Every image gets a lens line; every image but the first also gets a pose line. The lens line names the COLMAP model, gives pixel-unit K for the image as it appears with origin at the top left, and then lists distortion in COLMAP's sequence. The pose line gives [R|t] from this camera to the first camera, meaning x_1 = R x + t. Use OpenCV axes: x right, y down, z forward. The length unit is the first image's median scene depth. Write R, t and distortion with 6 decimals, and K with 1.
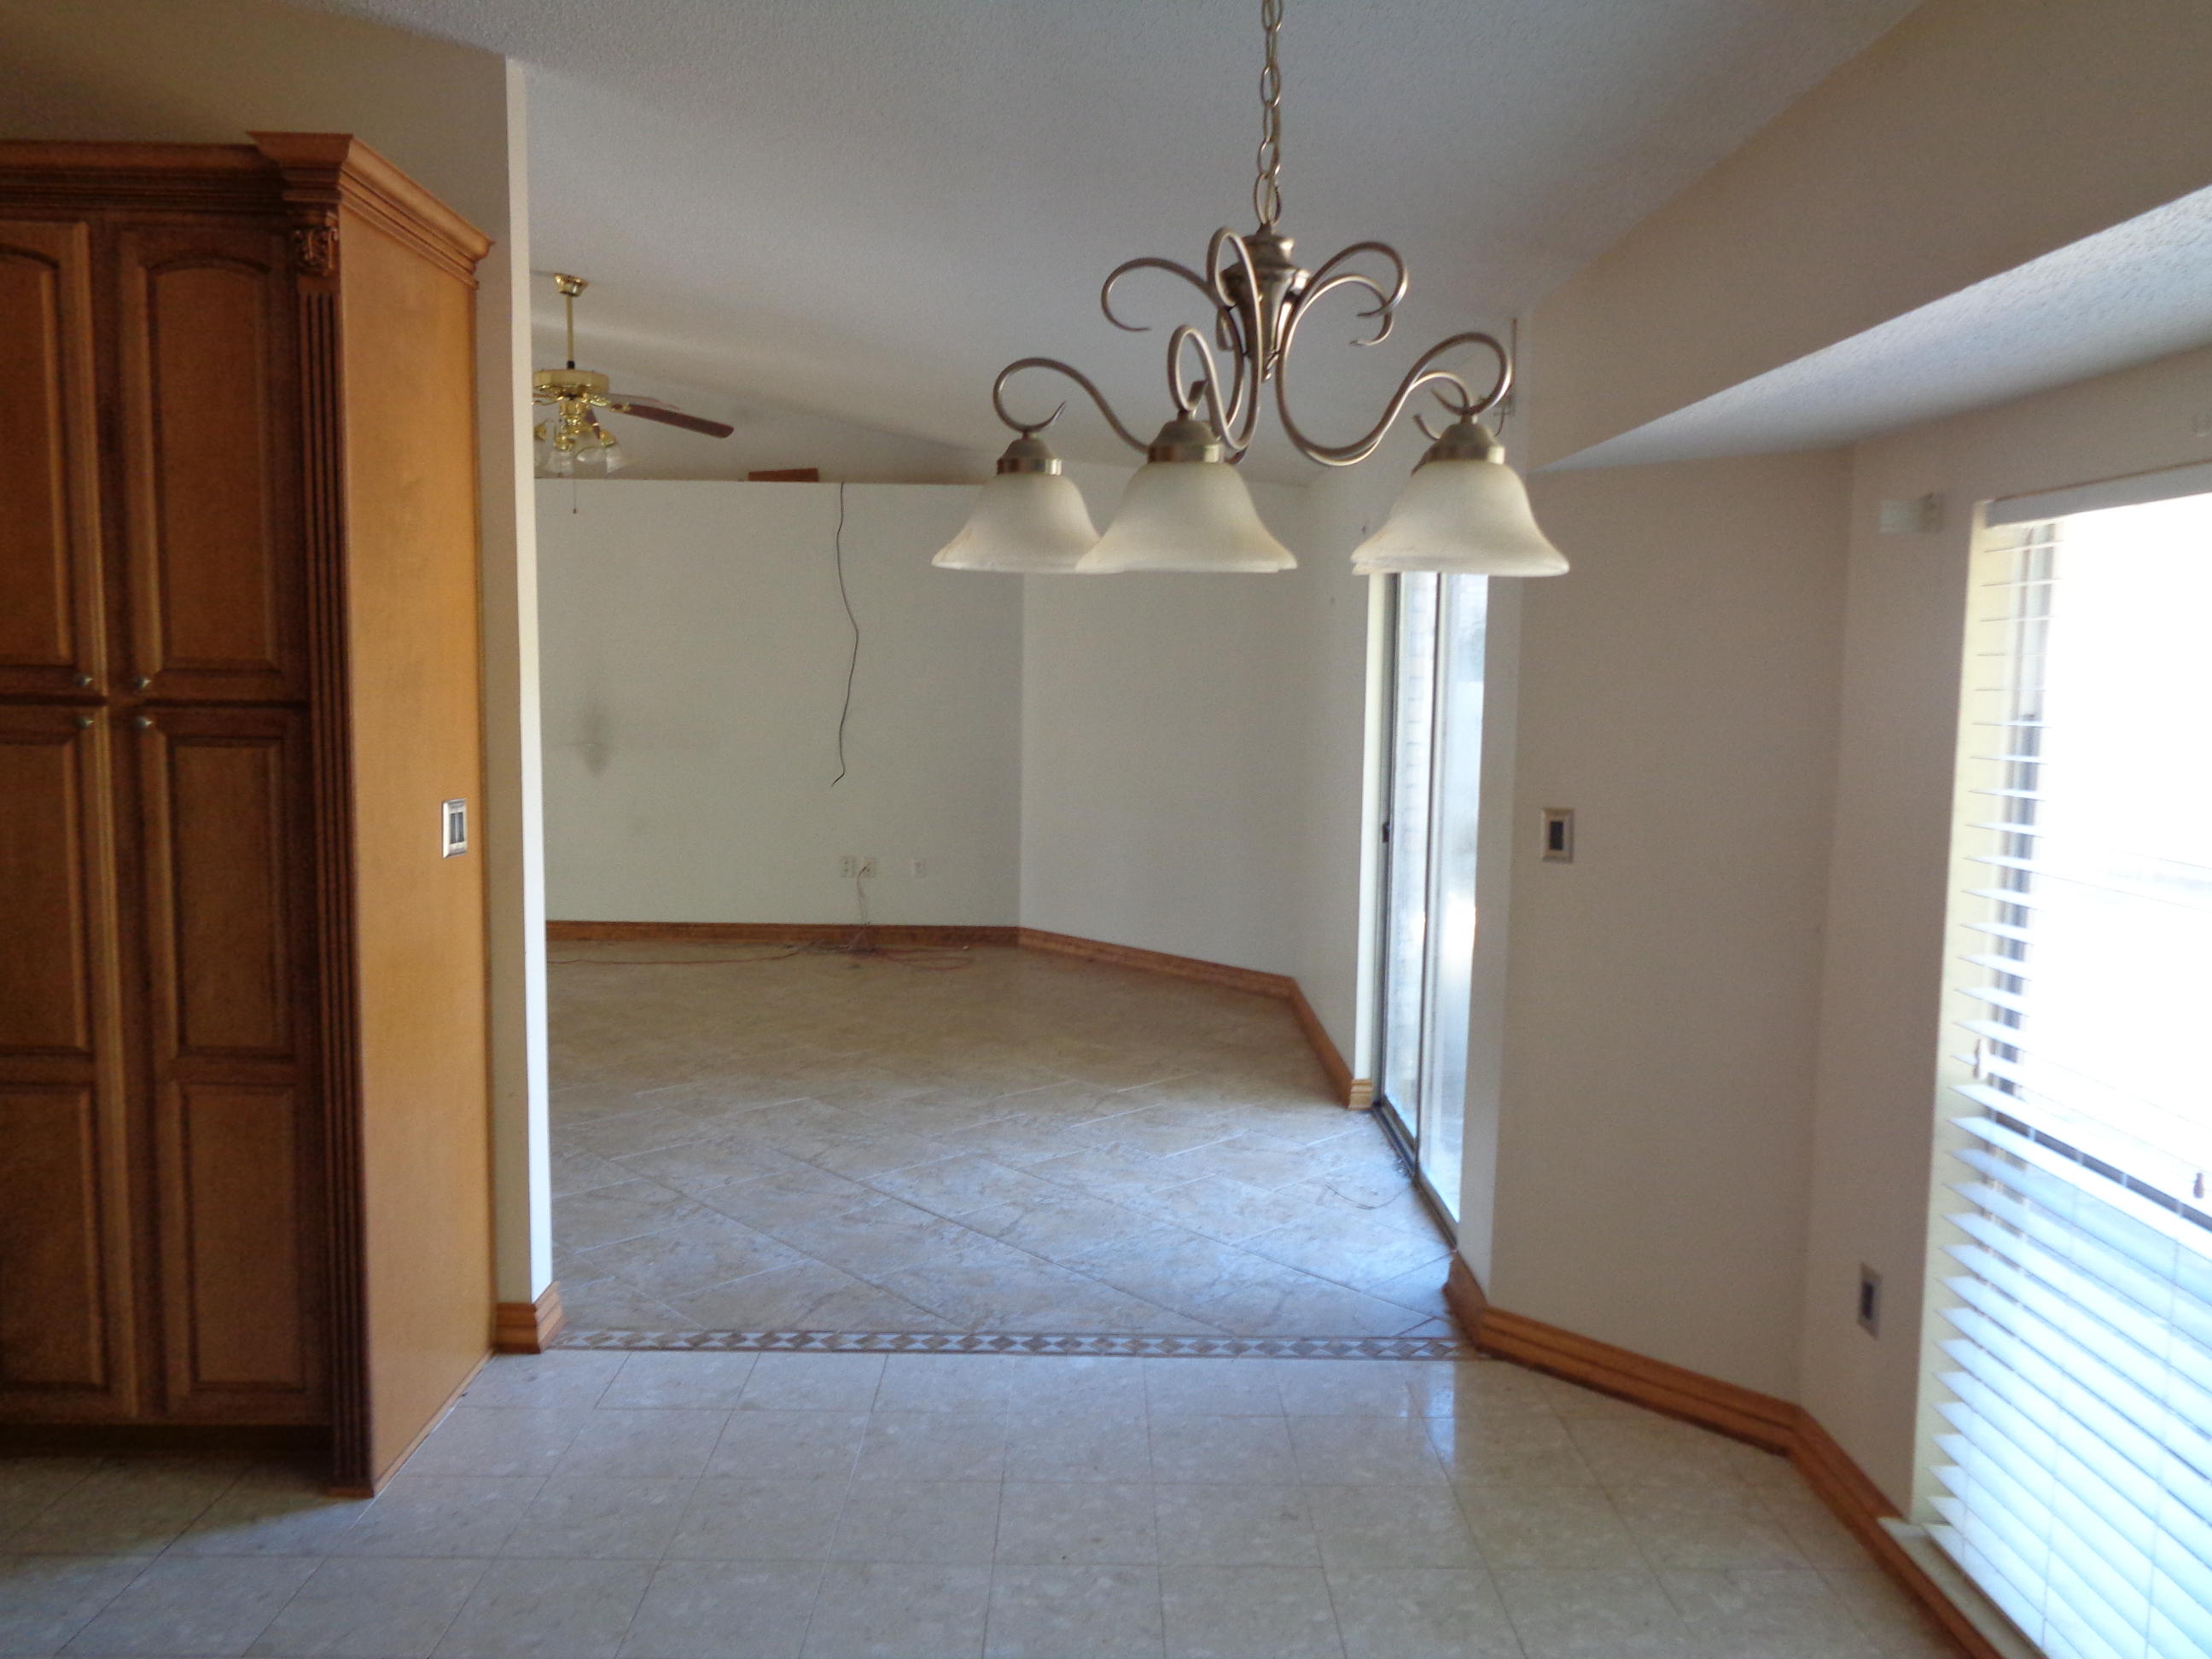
lens RADIAL K [[1664.3, 0, 1101.4], [0, 1664.3, 819.5], [0, 0, 1]] dist [-0.004203, 0.007358]
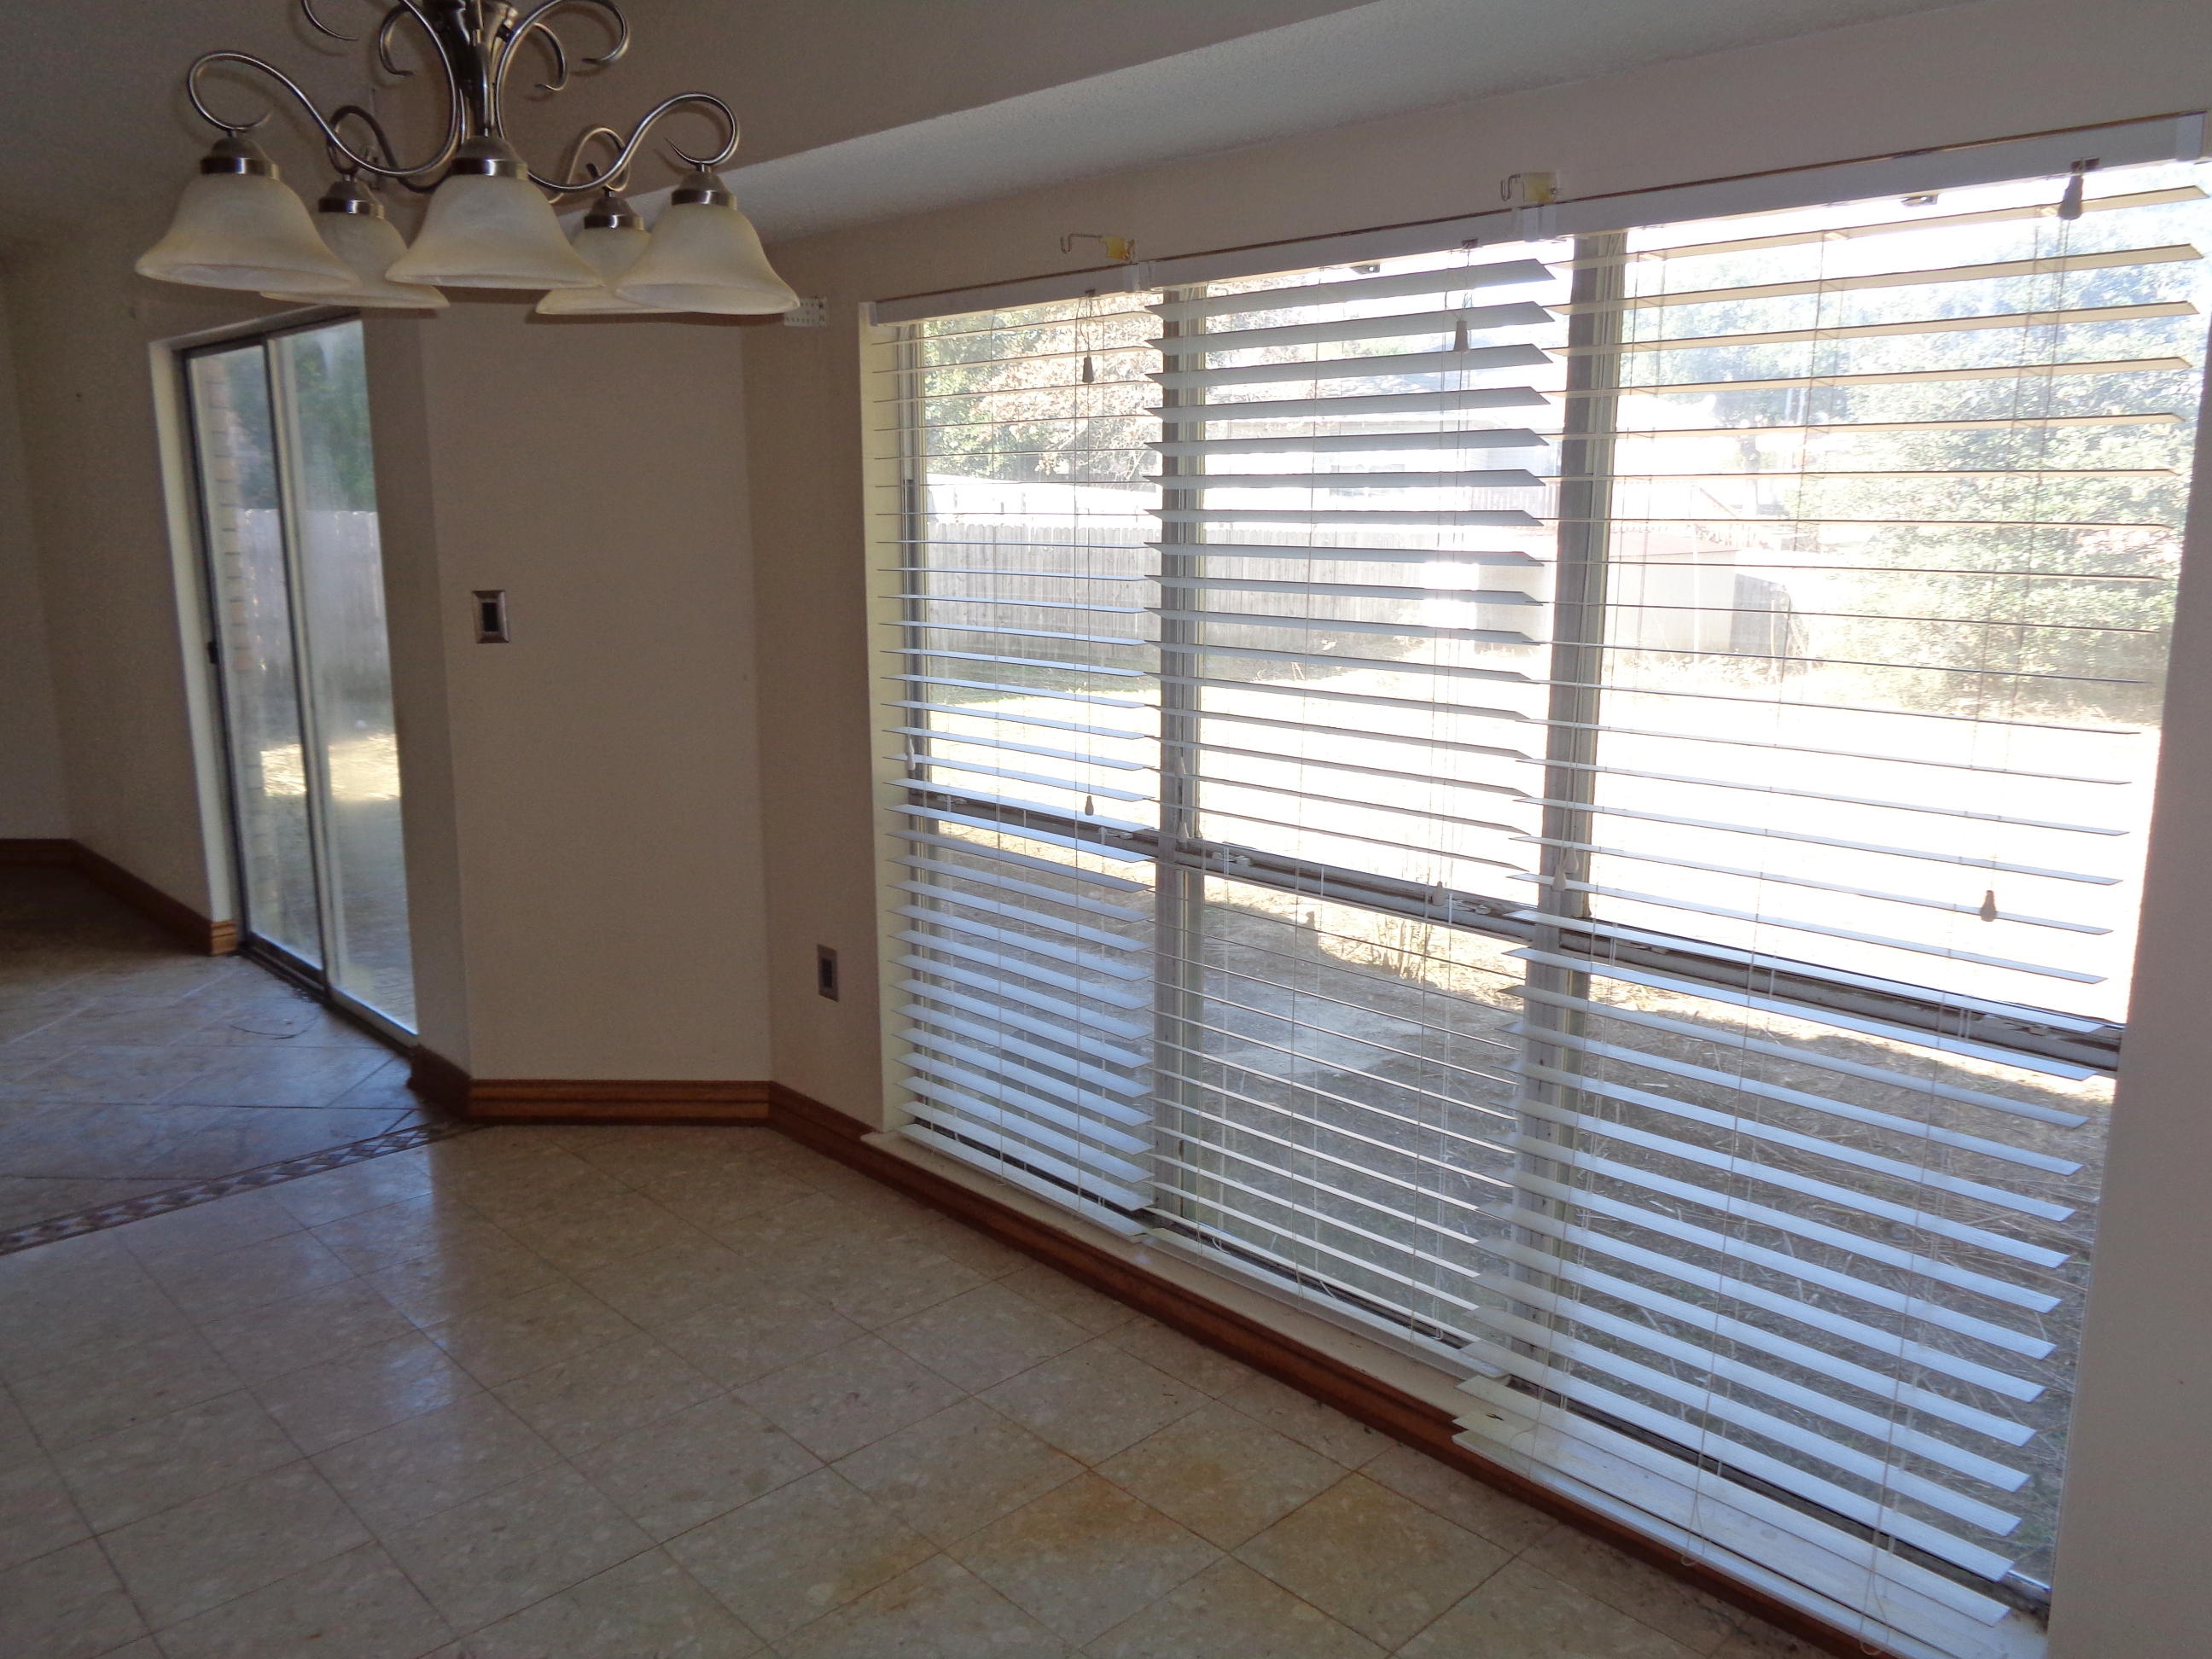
lens RADIAL K [[1664.3, 0, 1110.9], [0, 1664.3, 837.2], [0, 0, 1]] dist [-0.004203, 0.007358]
pose [[0.725292, -0.150150, 0.671868, -0.144768], [0.076439, 0.987456, 0.138161, 0.027364], [-0.684185, -0.048851, 0.727671, -0.020919]]
